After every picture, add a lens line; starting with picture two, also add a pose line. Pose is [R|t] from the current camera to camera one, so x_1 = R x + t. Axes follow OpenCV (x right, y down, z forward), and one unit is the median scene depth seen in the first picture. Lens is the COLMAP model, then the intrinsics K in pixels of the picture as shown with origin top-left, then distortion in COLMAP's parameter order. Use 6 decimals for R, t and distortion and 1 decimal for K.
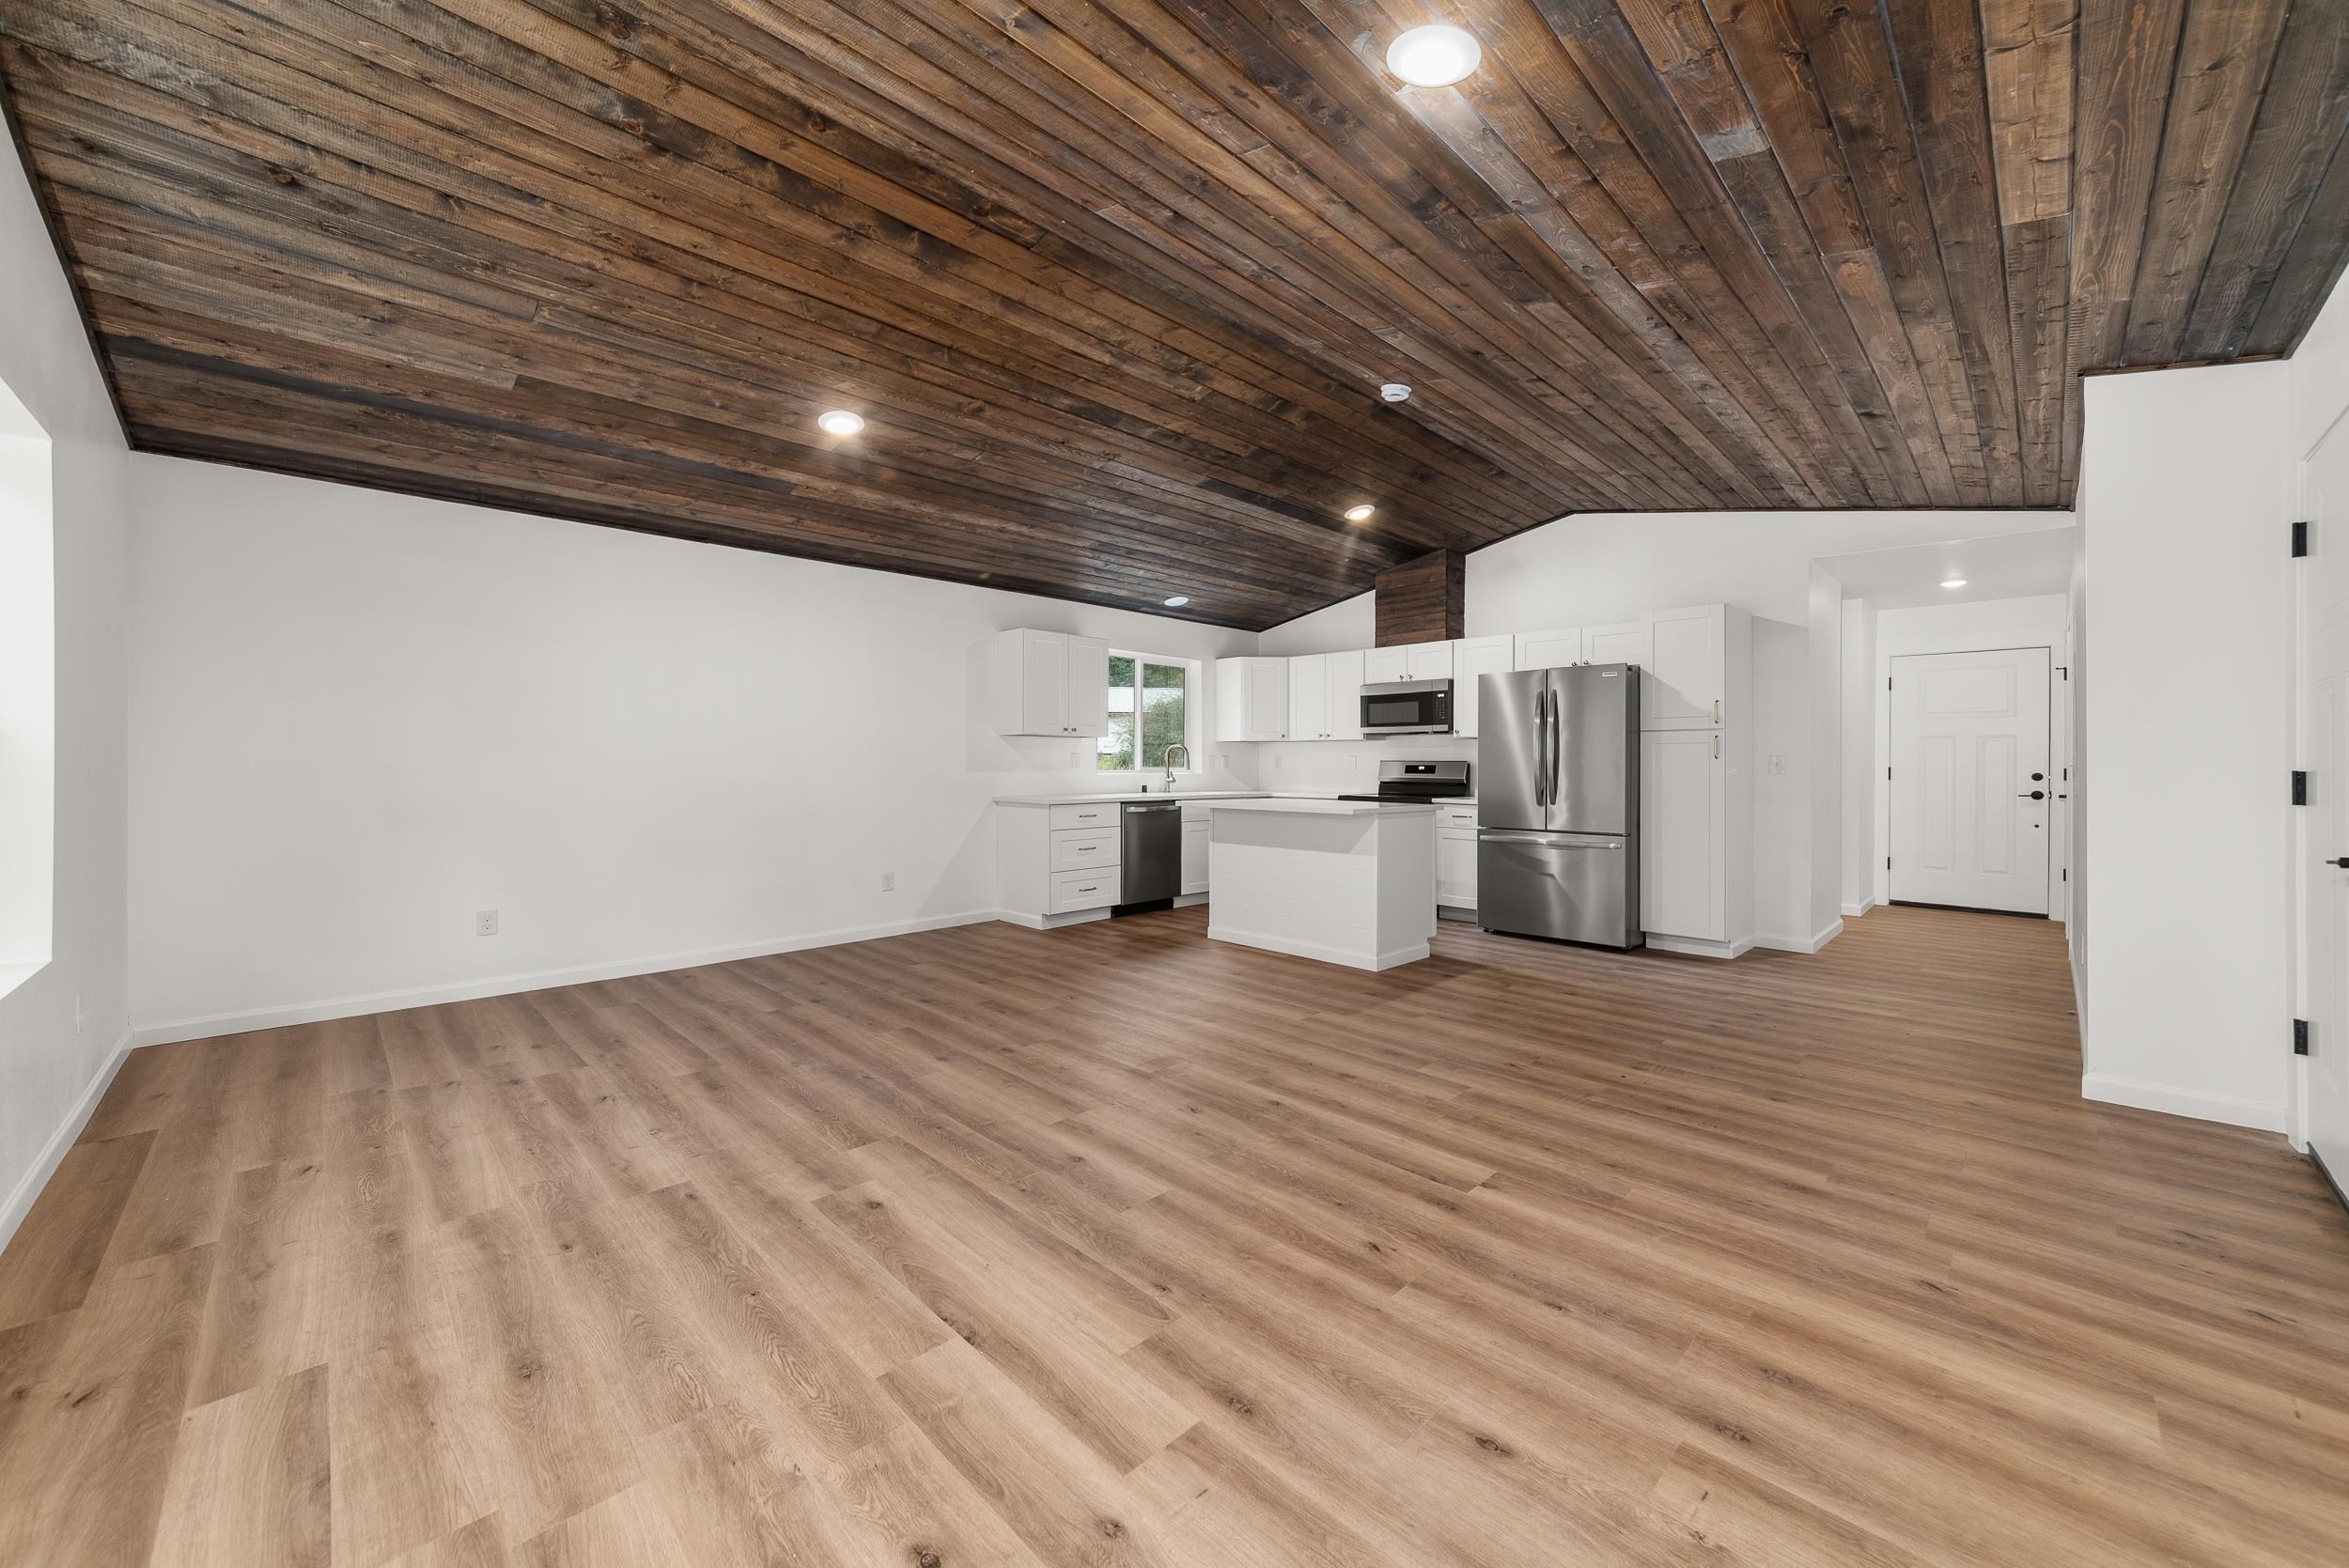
lens RADIAL K [[857.8, 0, 1141.5], [0, 857.8, 758.5], [0, 0, 1]] dist [-0.000839, -0.000105]
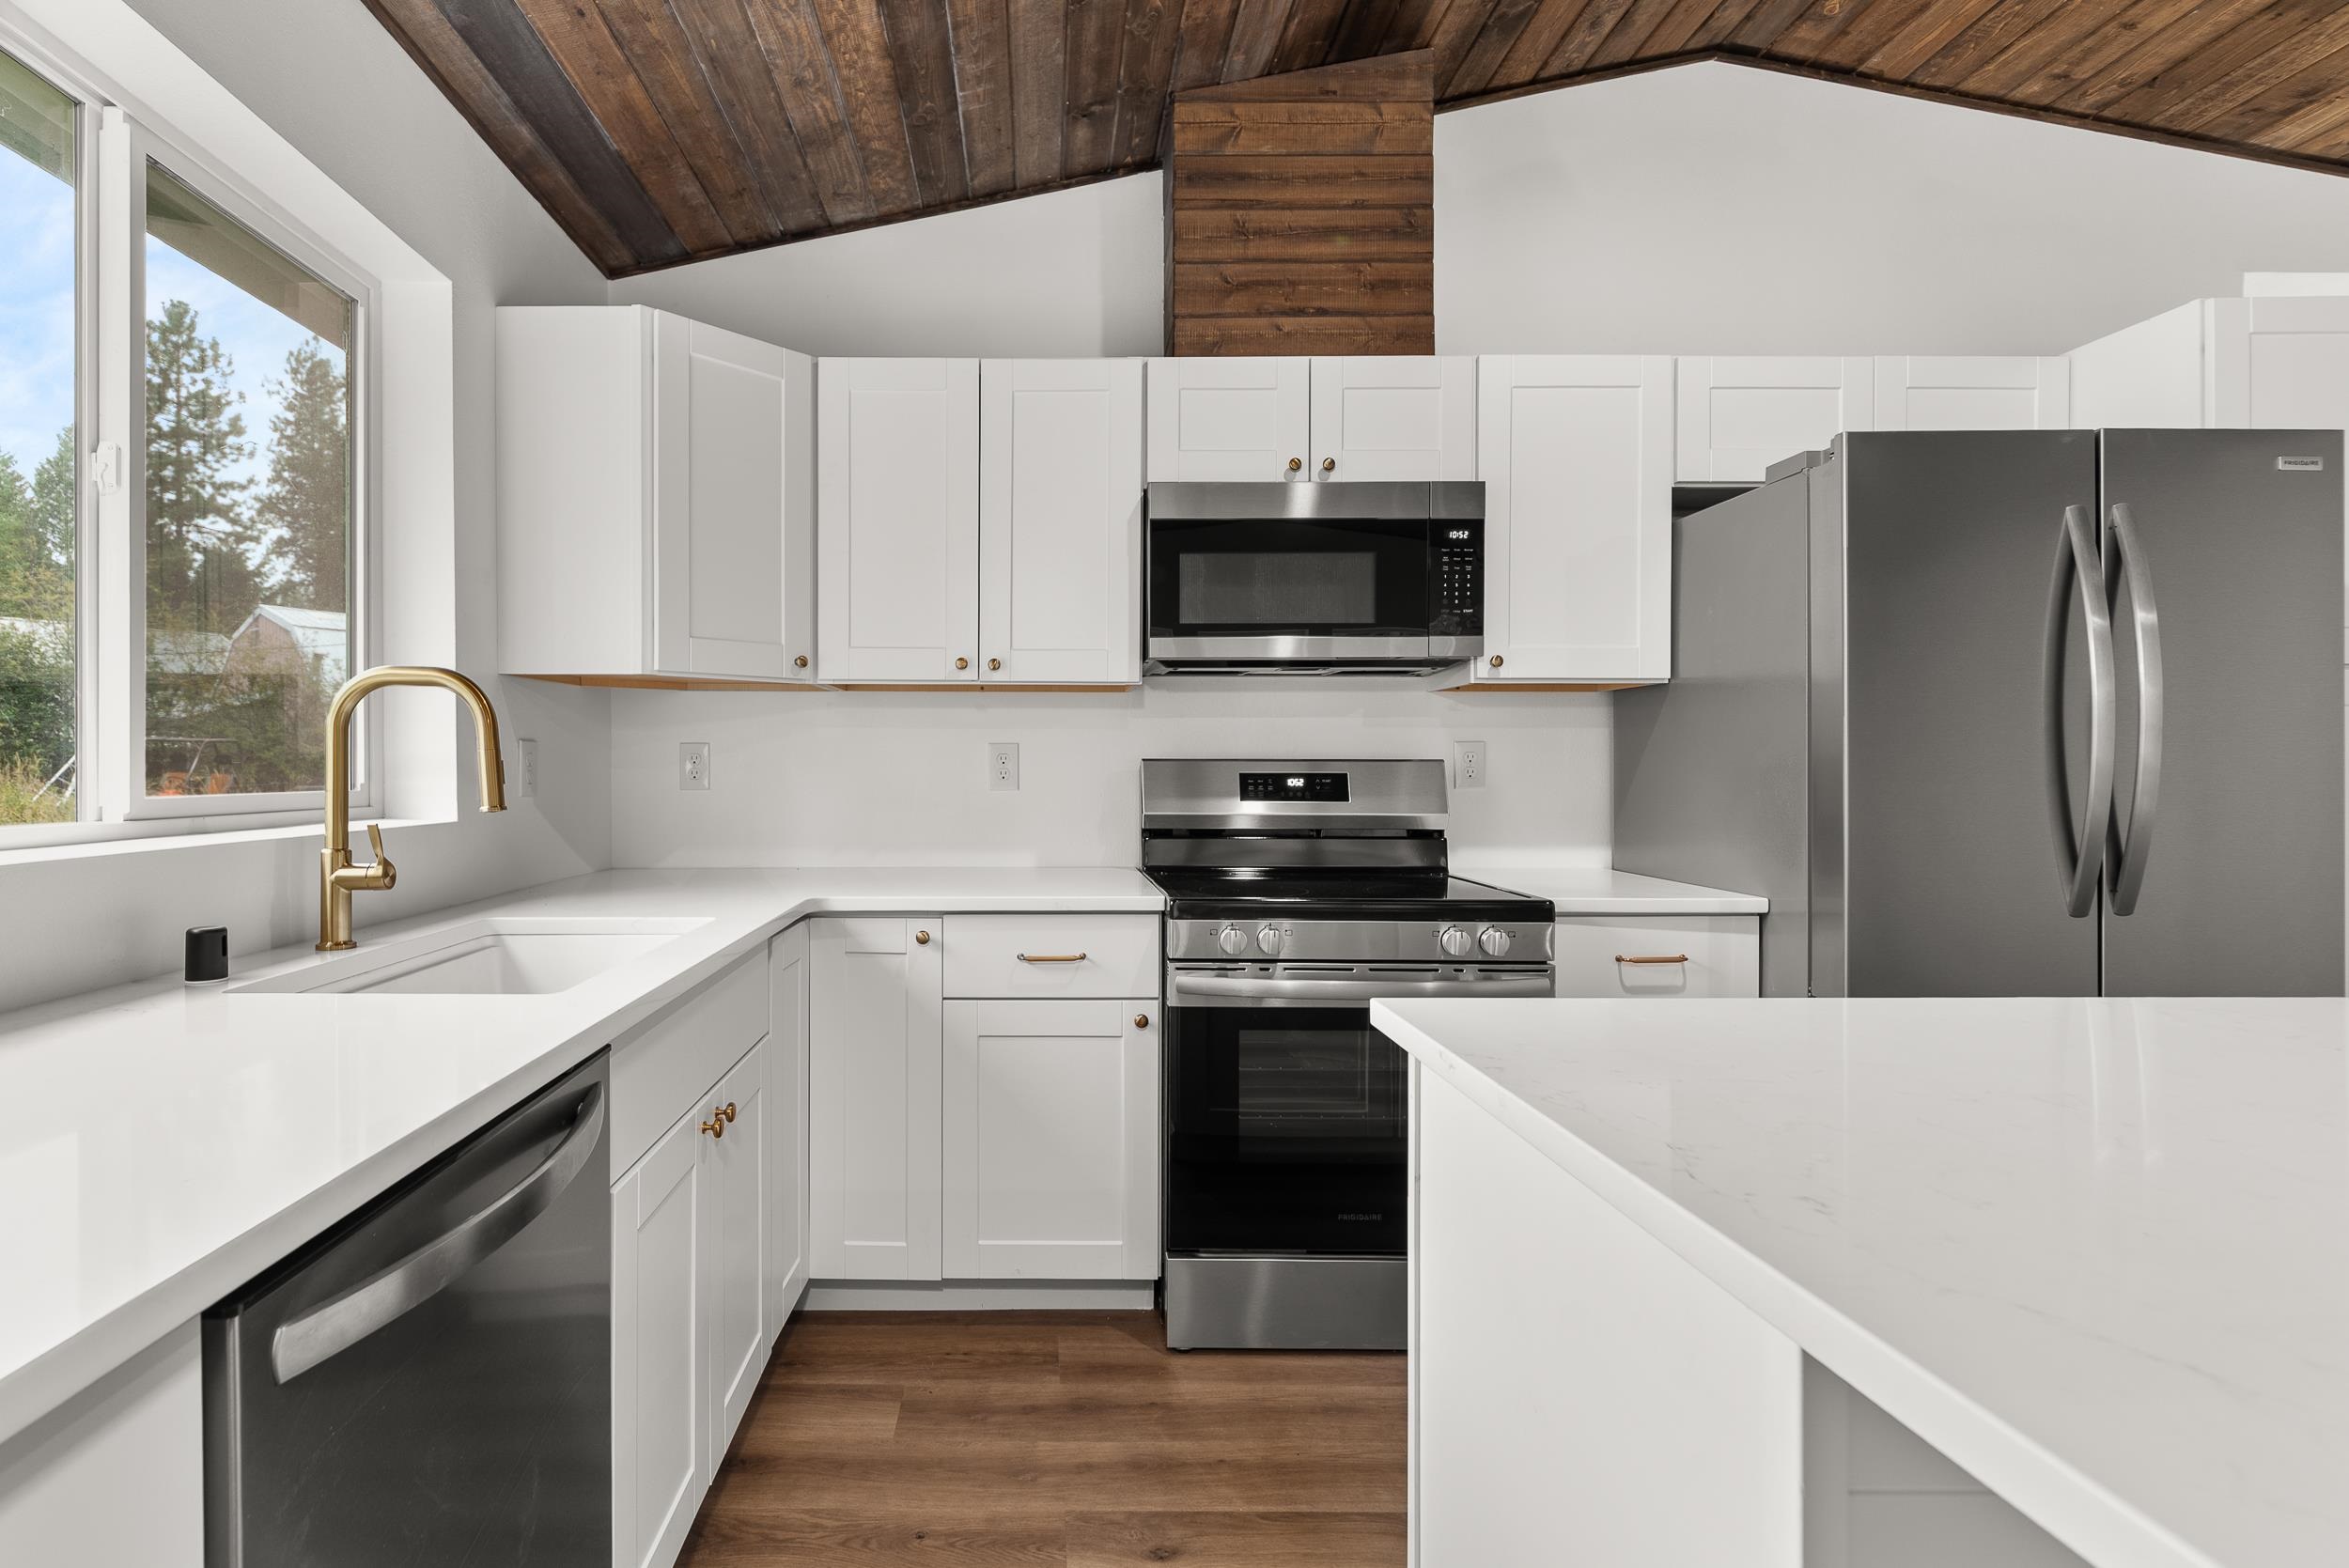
lens RADIAL K [[1152.6, 0, 1023.0], [0, 1152.6, 771.1], [0, 0, 1]] dist [-0.001786, -0.001587]
pose [[0.691007, -0.009303, 0.722788, -0.094018], [-0.006679, 0.999792, 0.019254, 0.001181], [-0.722817, -0.018132, 0.690801, 1.907763]]
